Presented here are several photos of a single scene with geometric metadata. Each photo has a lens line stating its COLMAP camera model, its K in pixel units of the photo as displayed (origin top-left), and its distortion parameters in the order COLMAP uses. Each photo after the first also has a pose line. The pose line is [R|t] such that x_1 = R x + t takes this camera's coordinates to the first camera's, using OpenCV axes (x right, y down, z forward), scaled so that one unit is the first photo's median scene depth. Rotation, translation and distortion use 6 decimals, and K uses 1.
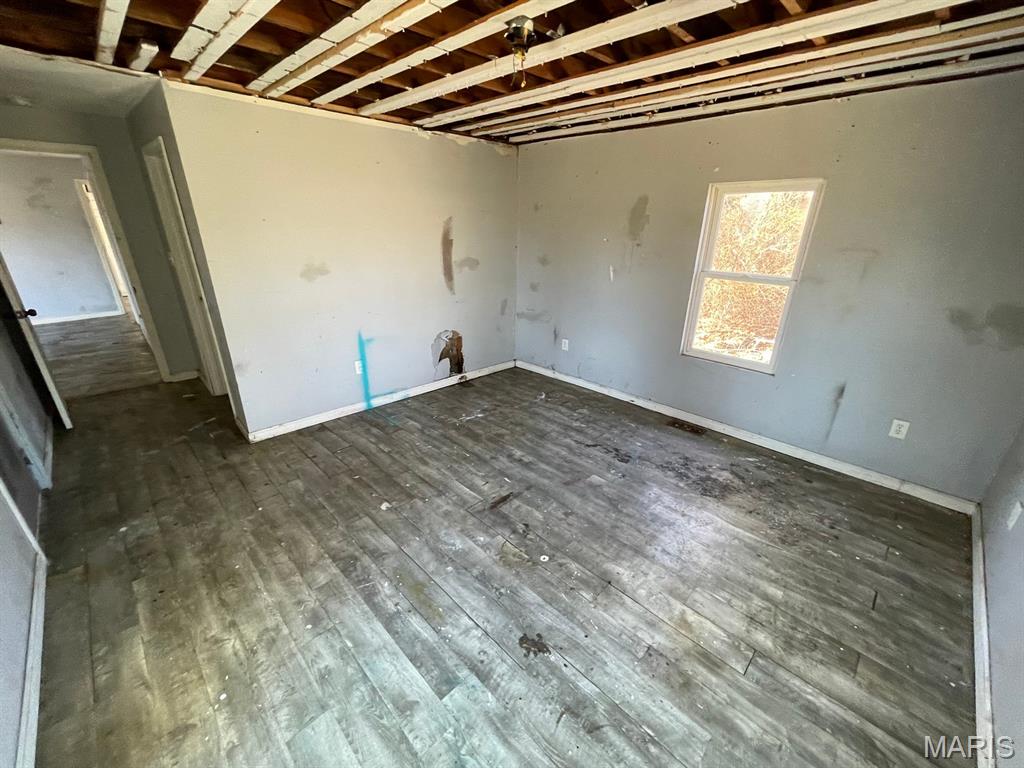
lens RADIAL K [[412.5, 0, 510.4], [0, 412.5, 390.3], [0, 0, 1]] dist [-0.002982, 0.002013]
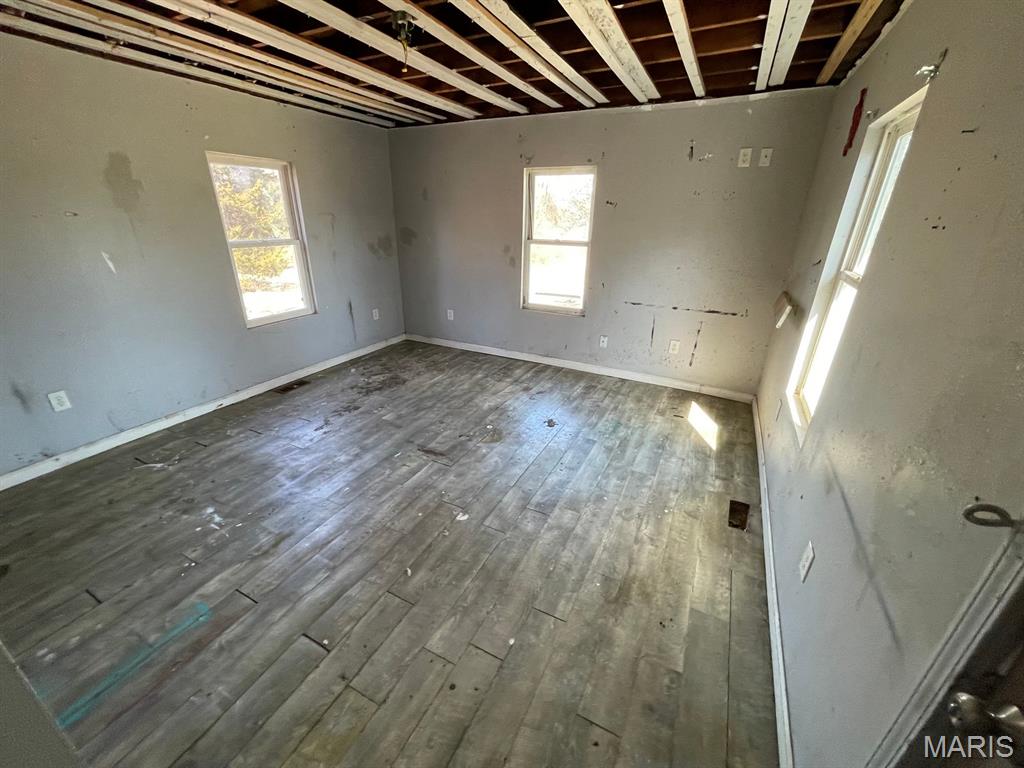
lens RADIAL K [[412.5, 0, 510.4], [0, 412.5, 390.3], [0, 0, 1]] dist [-0.002982, 0.002013]
pose [[-0.311790, -0.389675, 0.866568, -1.021631], [0.342800, 0.804472, 0.485091, -0.340381], [-0.886157, 0.448306, -0.117245, 0.914234]]
